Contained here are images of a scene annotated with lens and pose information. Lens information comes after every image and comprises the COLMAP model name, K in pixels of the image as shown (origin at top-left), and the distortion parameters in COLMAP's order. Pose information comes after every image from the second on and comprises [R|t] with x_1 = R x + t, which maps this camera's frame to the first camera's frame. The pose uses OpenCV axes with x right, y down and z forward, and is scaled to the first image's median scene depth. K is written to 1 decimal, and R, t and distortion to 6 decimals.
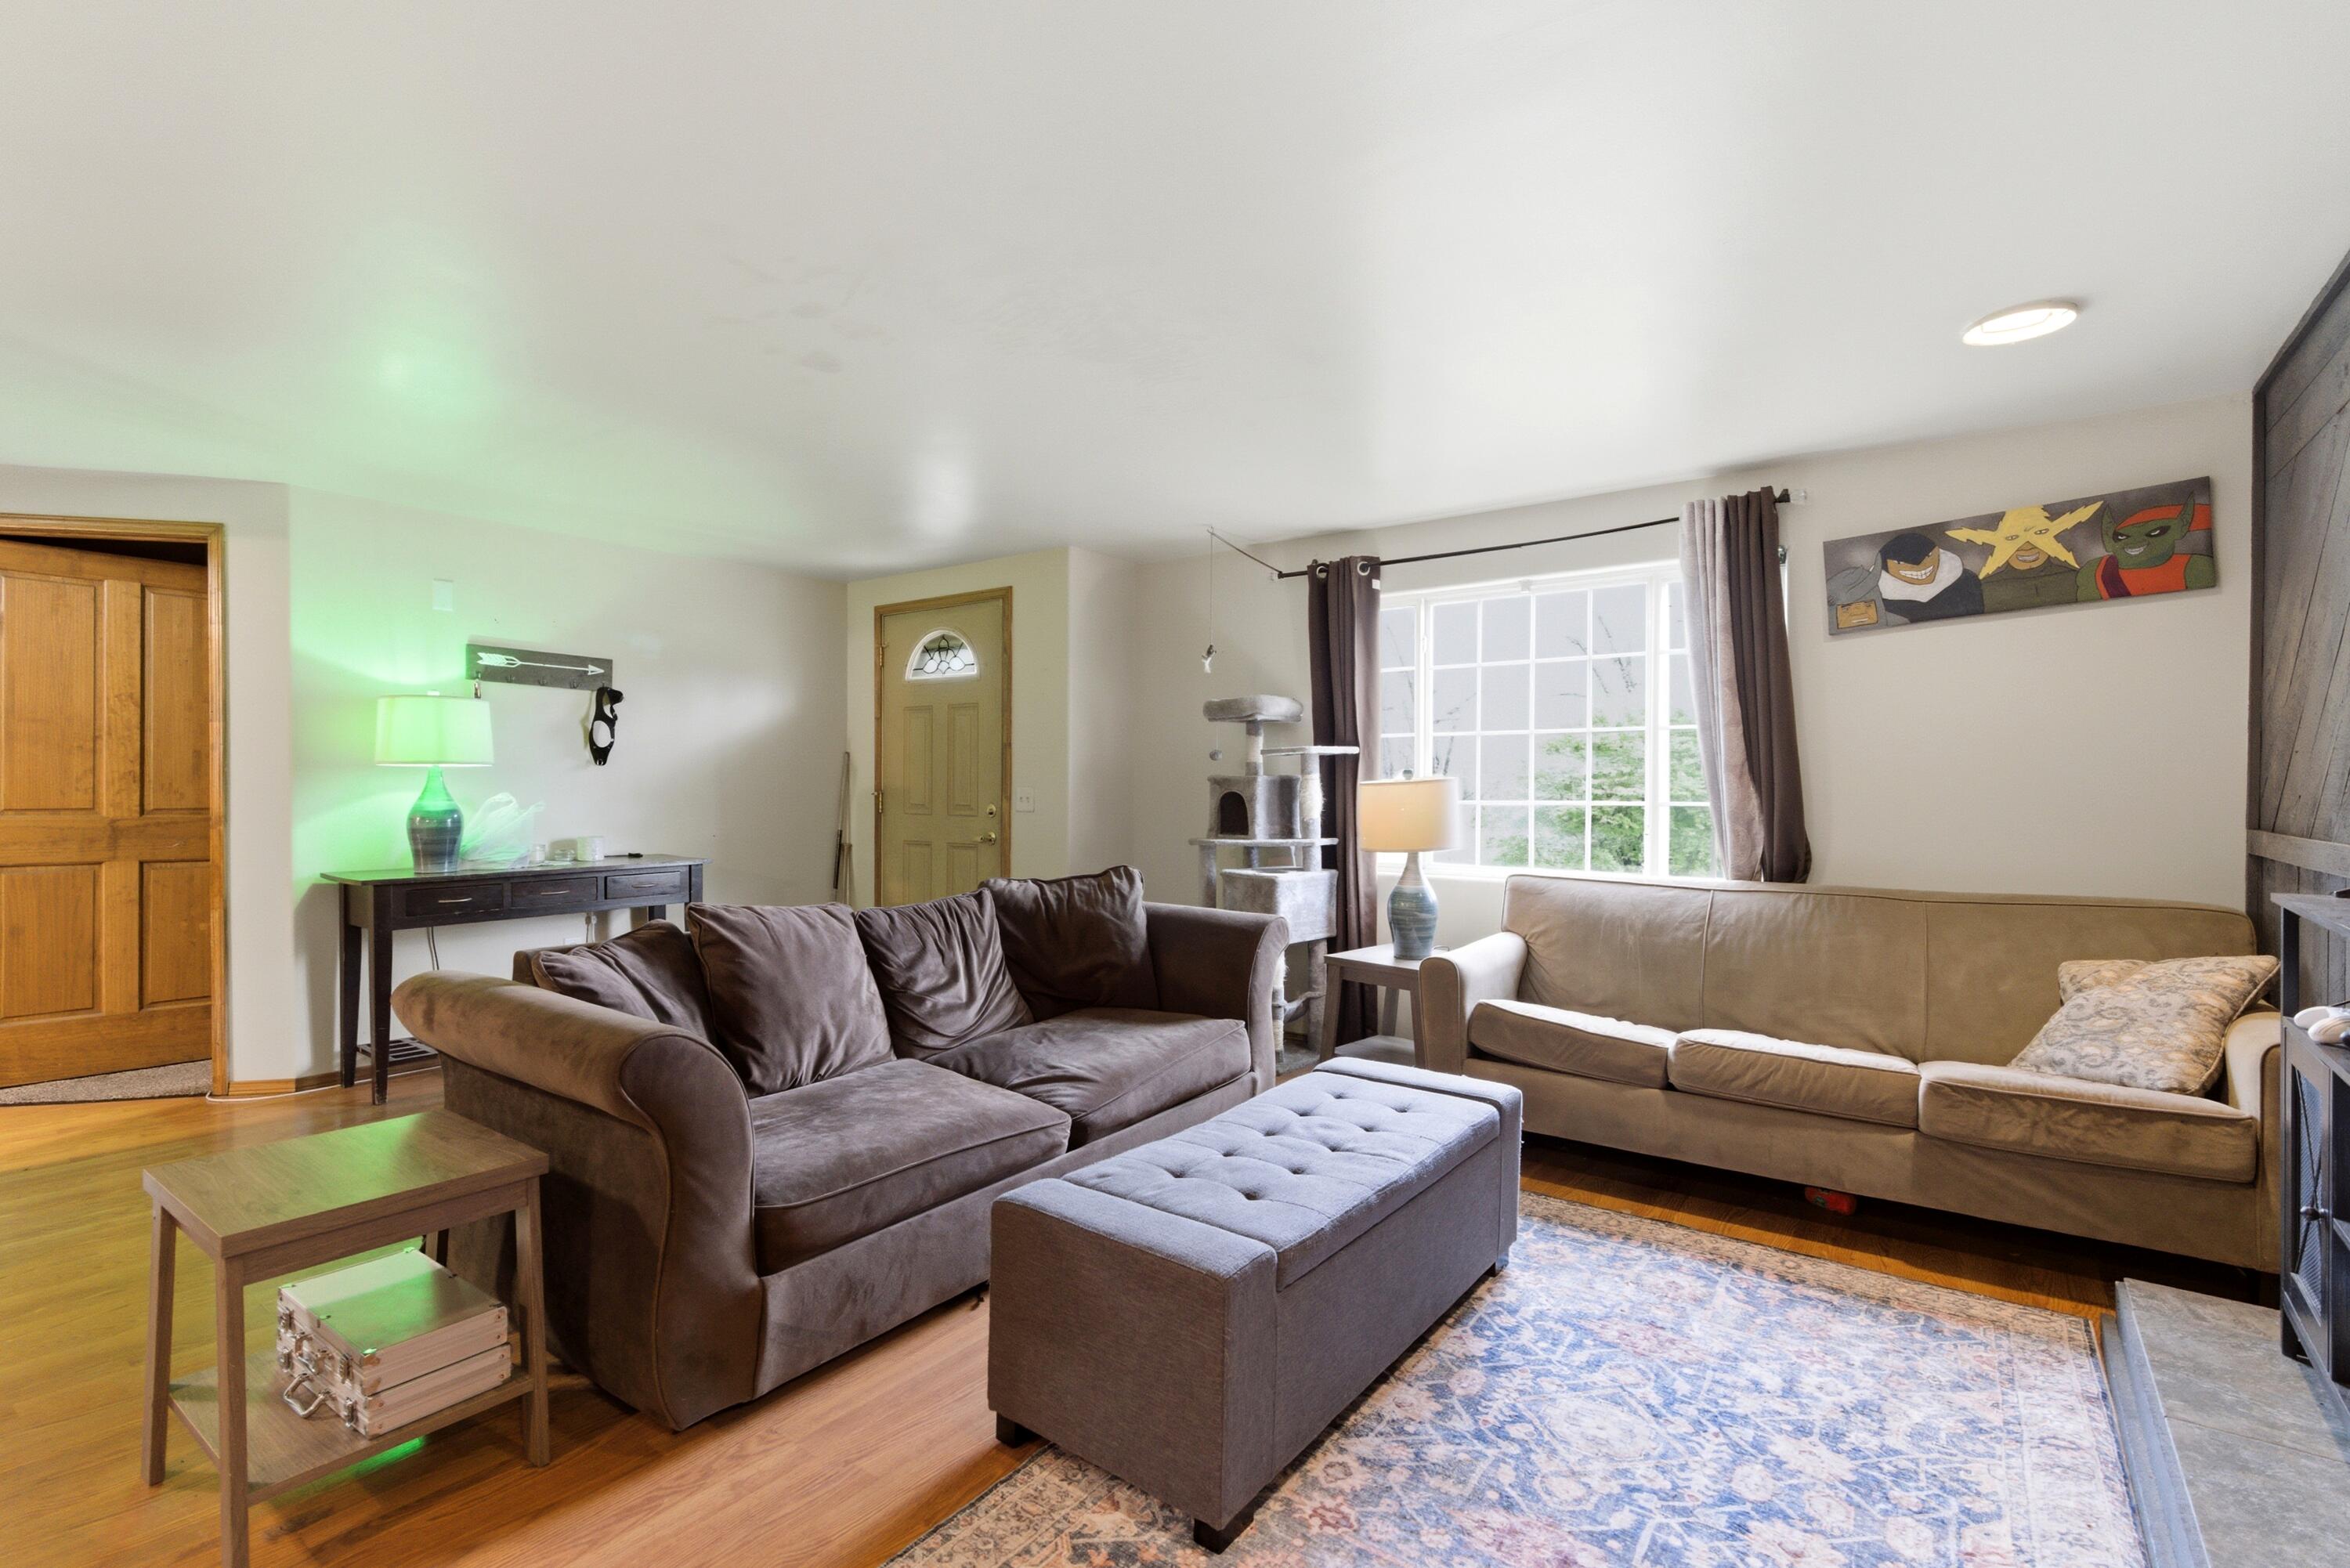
lens RADIAL K [[1080.6, 0, 1138.2], [0, 1080.6, 793.0], [0, 0, 1]] dist [0.001227, 0.000361]
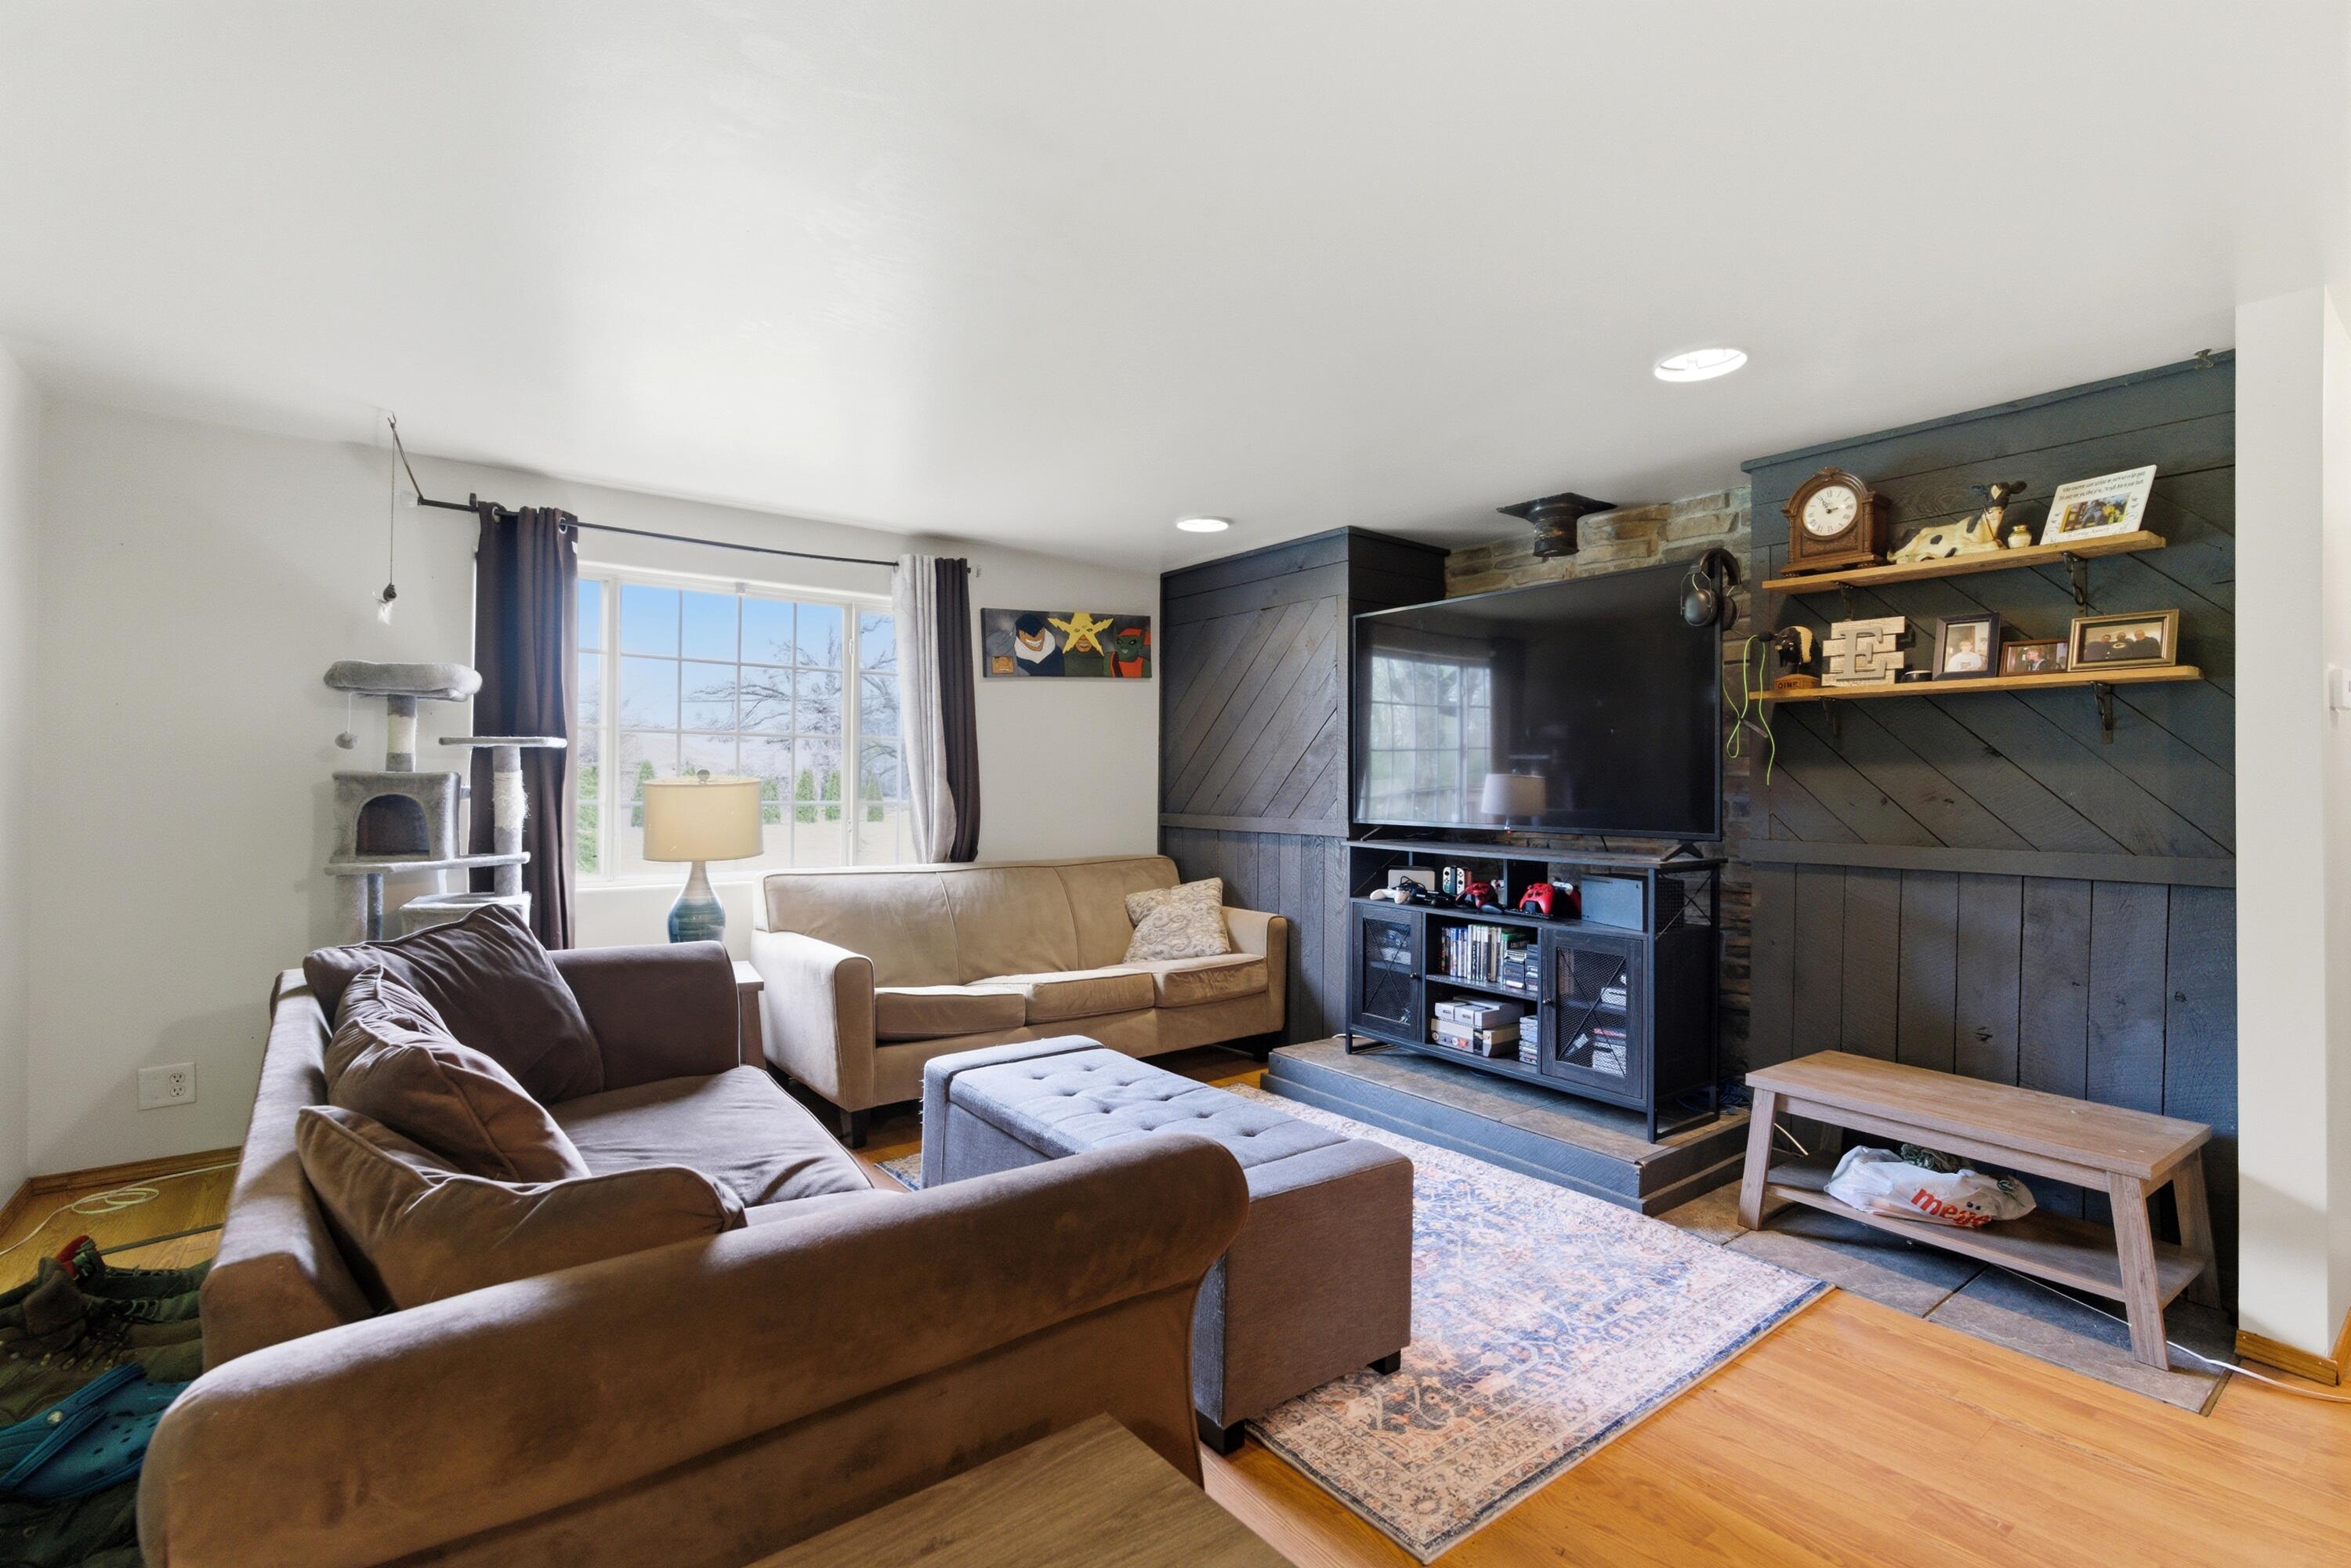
lens RADIAL K [[1060.8, 0, 1164.2], [0, 1060.8, 792.3], [0, 0, 1]] dist [-0.000429, 0.000187]
pose [[0.262965, -0.002300, 0.964803, -0.611387], [0.001830, 0.999997, 0.001885, -0.004146], [-0.964804, 0.001270, 0.262968, 0.453845]]
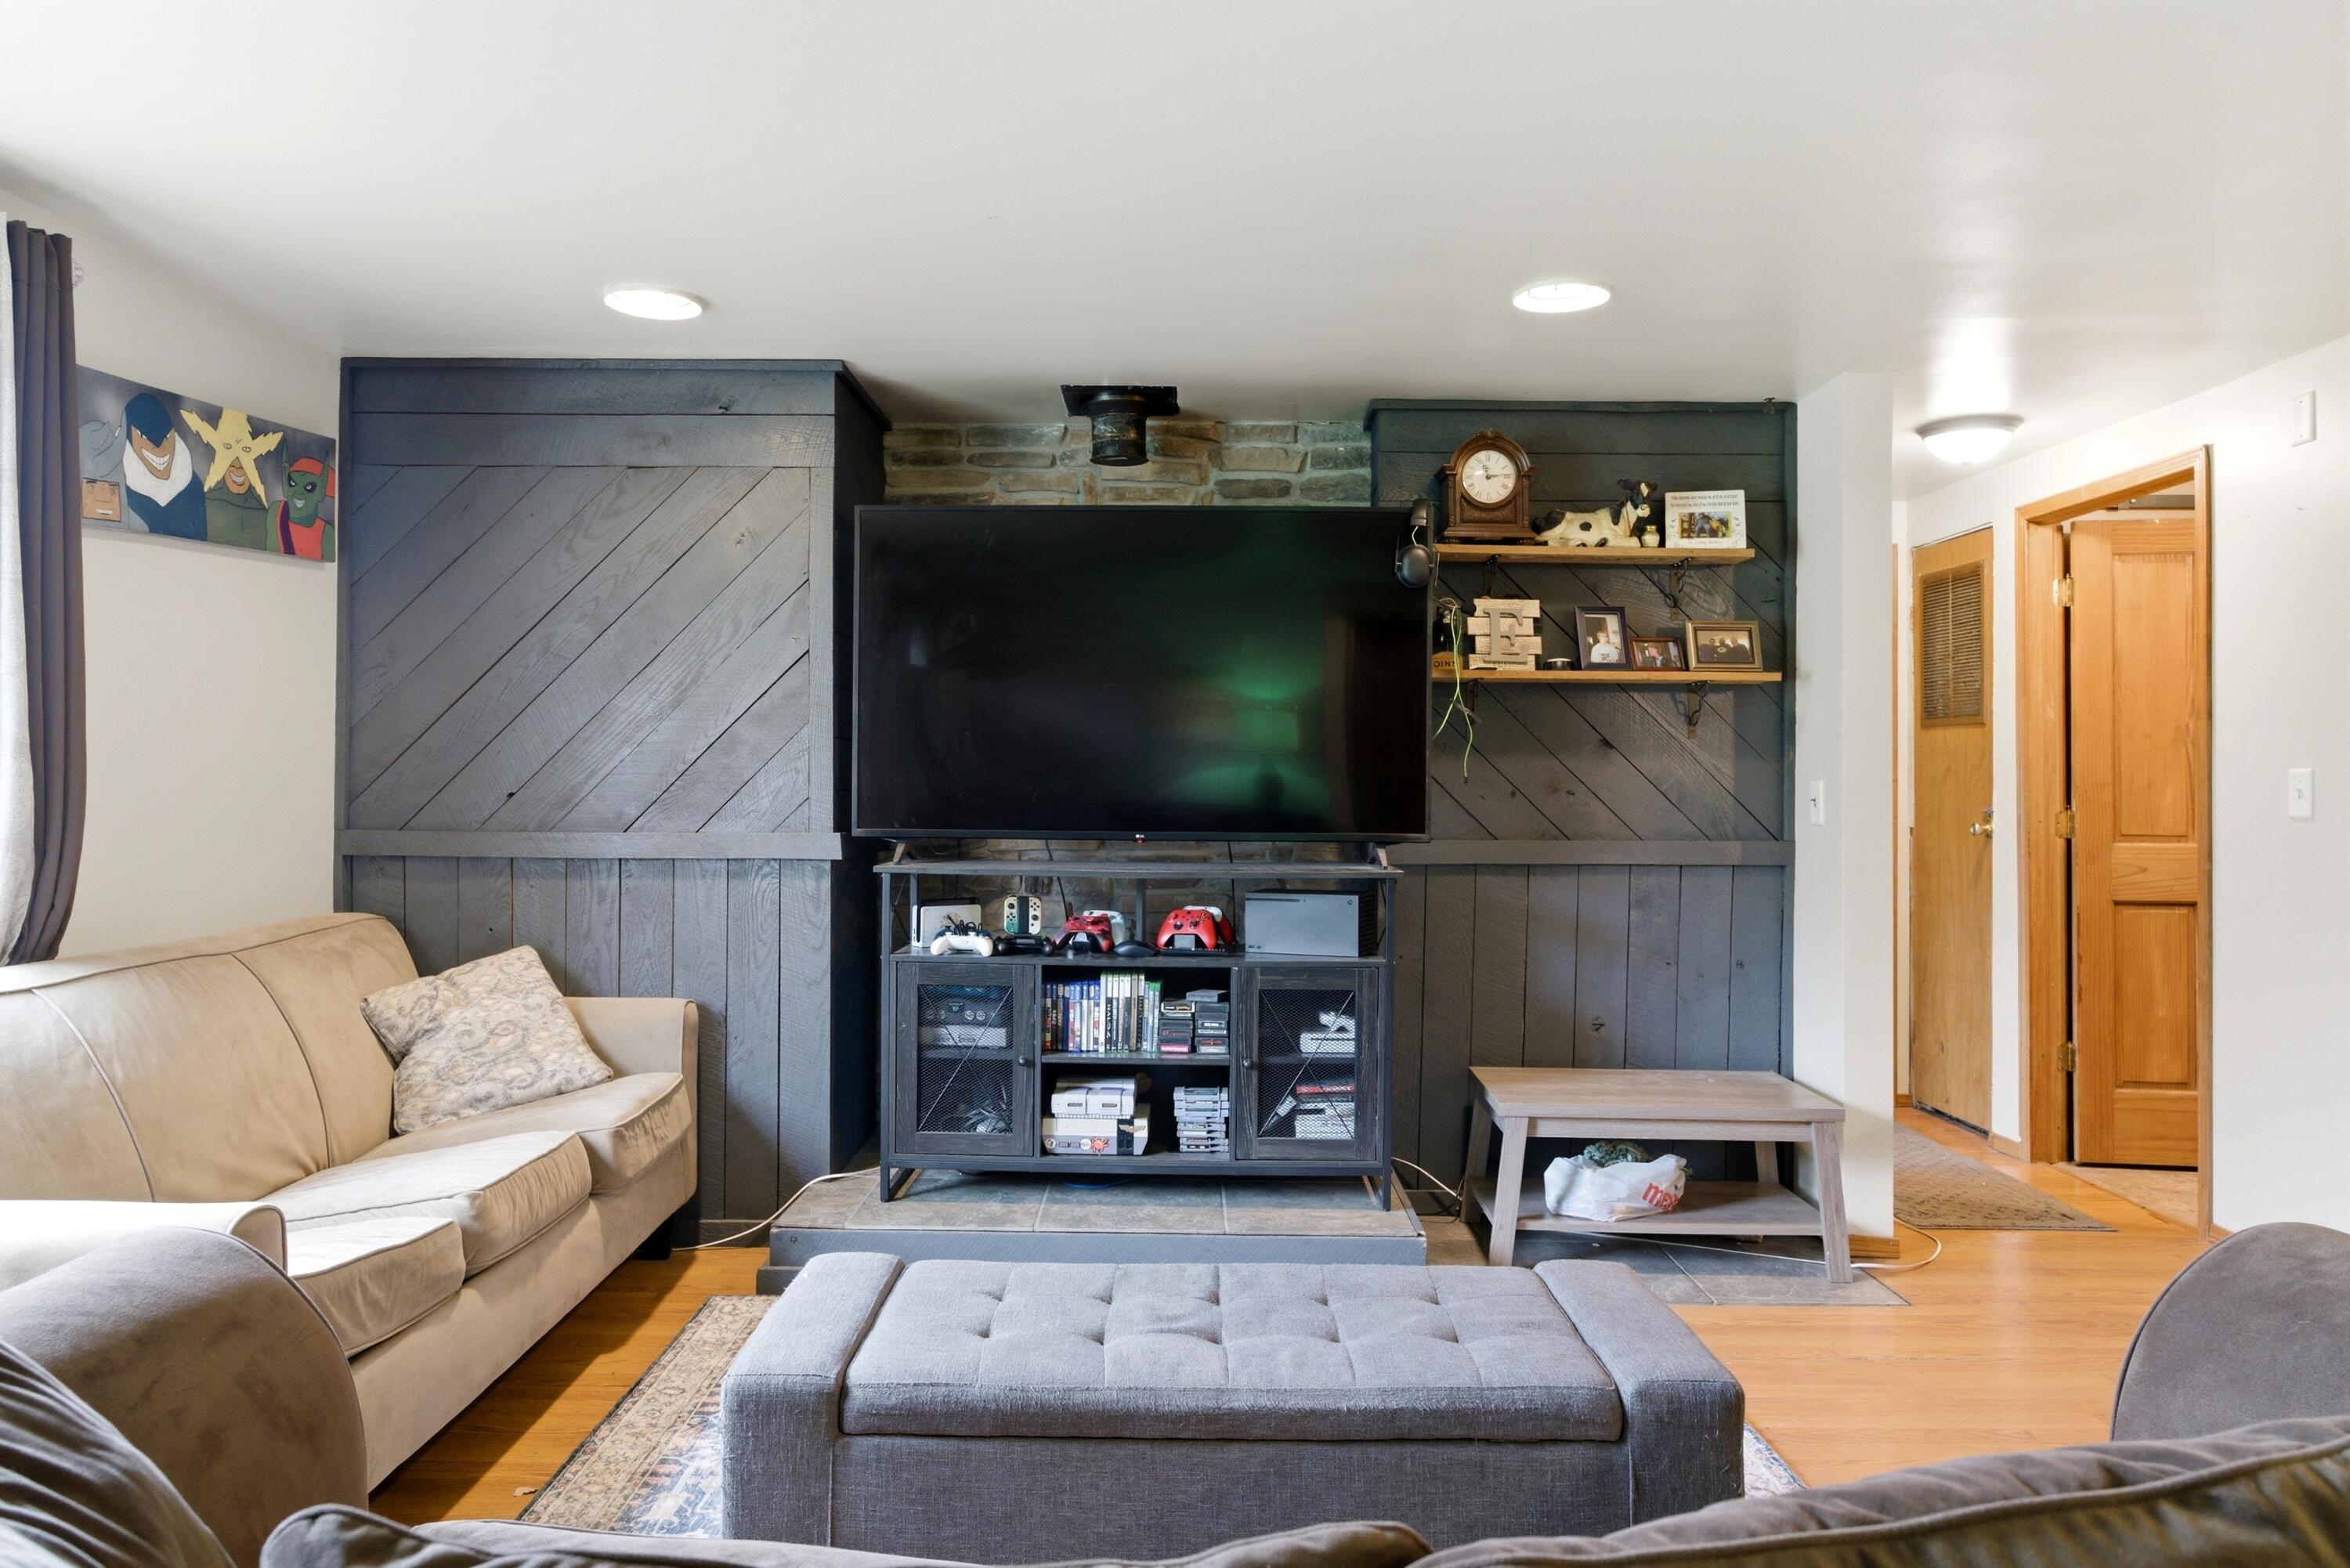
lens RADIAL K [[1552.2, 0, 1175.0], [0, 1552.2, 784.0], [0, 0, 1]] dist [-0.016592, 0.001518]
pose [[-0.610558, -0.003408, 0.791964, -0.397769], [0.003288, 0.999971, 0.006838, -0.010732], [-0.791964, 0.006778, -0.610530, 1.080202]]
